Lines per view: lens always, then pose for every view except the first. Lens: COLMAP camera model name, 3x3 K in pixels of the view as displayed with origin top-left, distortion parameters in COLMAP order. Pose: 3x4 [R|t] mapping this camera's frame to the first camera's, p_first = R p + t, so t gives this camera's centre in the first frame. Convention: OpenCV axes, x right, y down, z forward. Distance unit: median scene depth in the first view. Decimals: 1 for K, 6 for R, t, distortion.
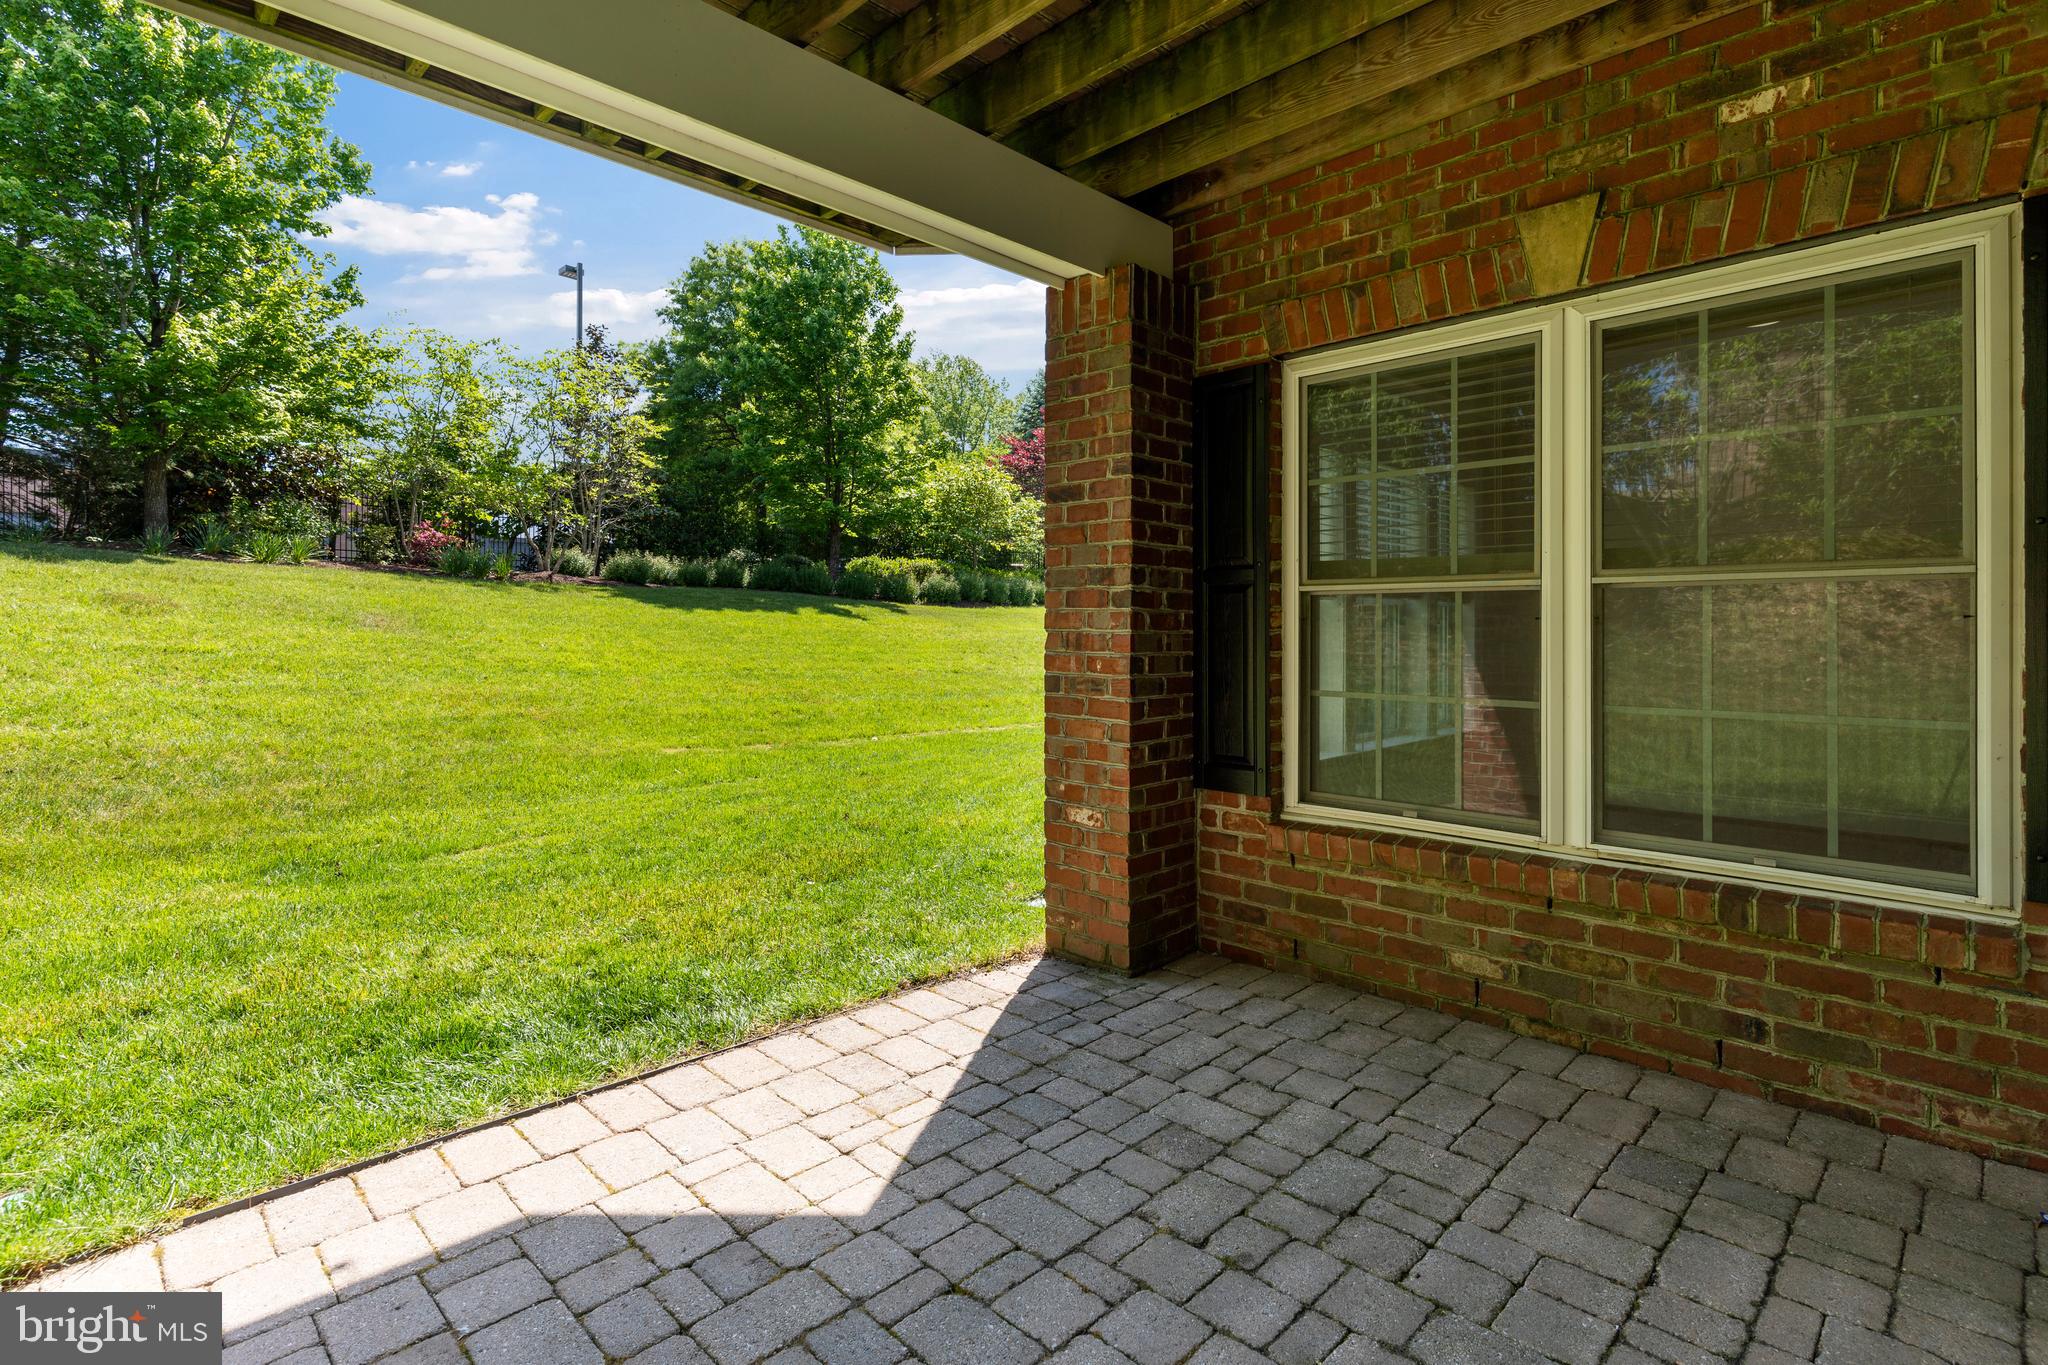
lens RADIAL K [[986.6, 0, 1016.5], [0, 986.6, 634.7], [0, 0, 1]] dist [0.001461, 0.000661]
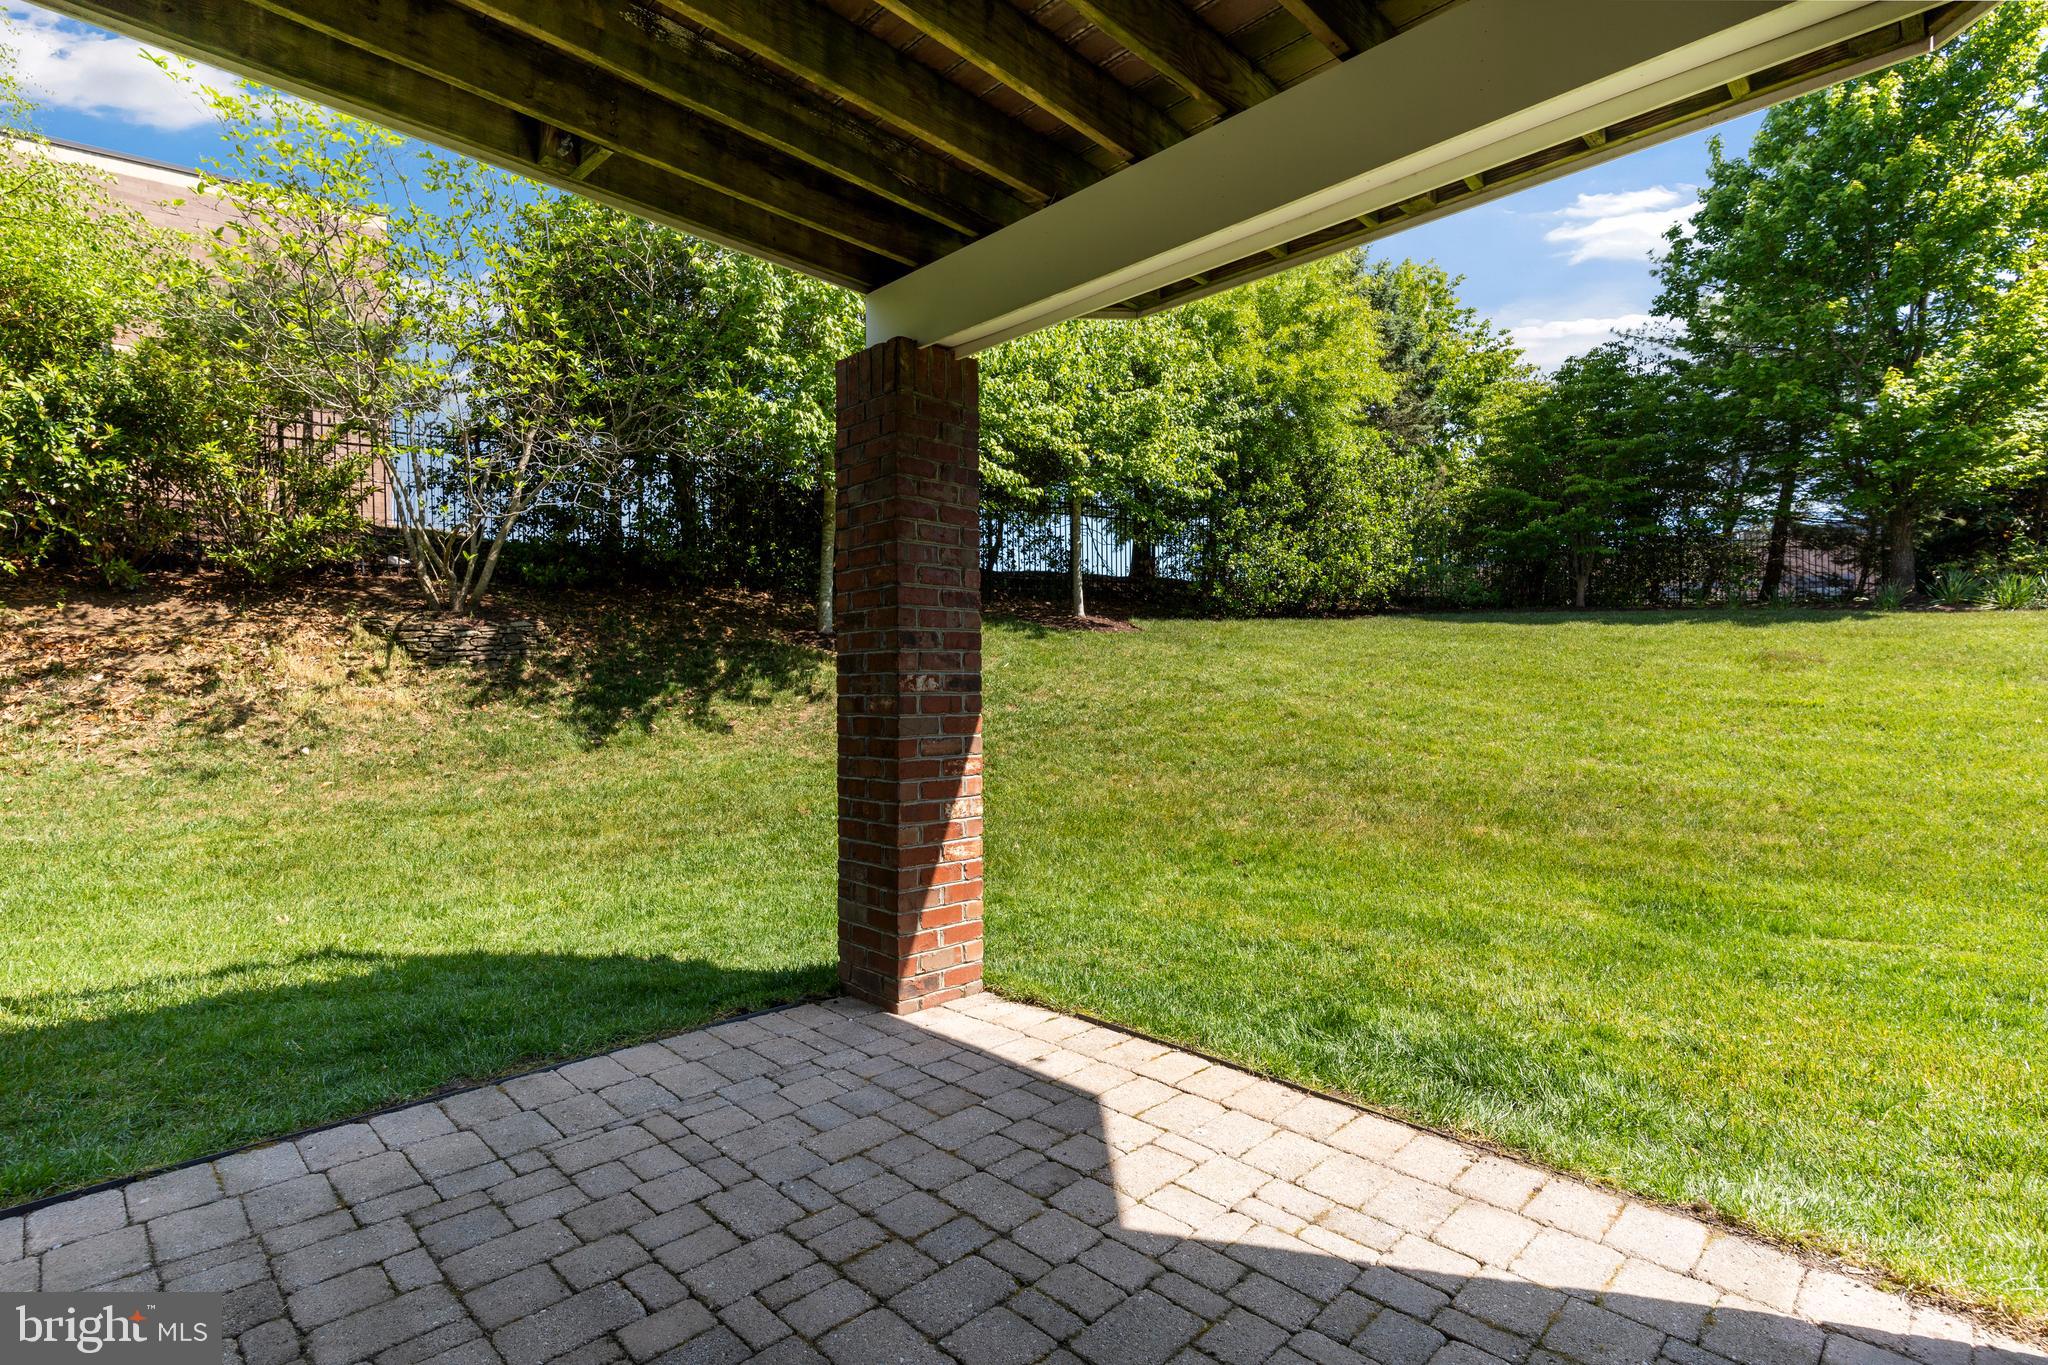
lens RADIAL K [[971.7, 0, 1024.0], [0, 971.7, 682.5], [0, 0, 1]] dist [0.001258, 0.000253]
pose [[0.012256, -0.002131, -0.999923, 0.110760], [-0.006174, 0.999979, -0.002207, 0.000358], [0.999906, 0.006201, 0.012242, 0.108186]]
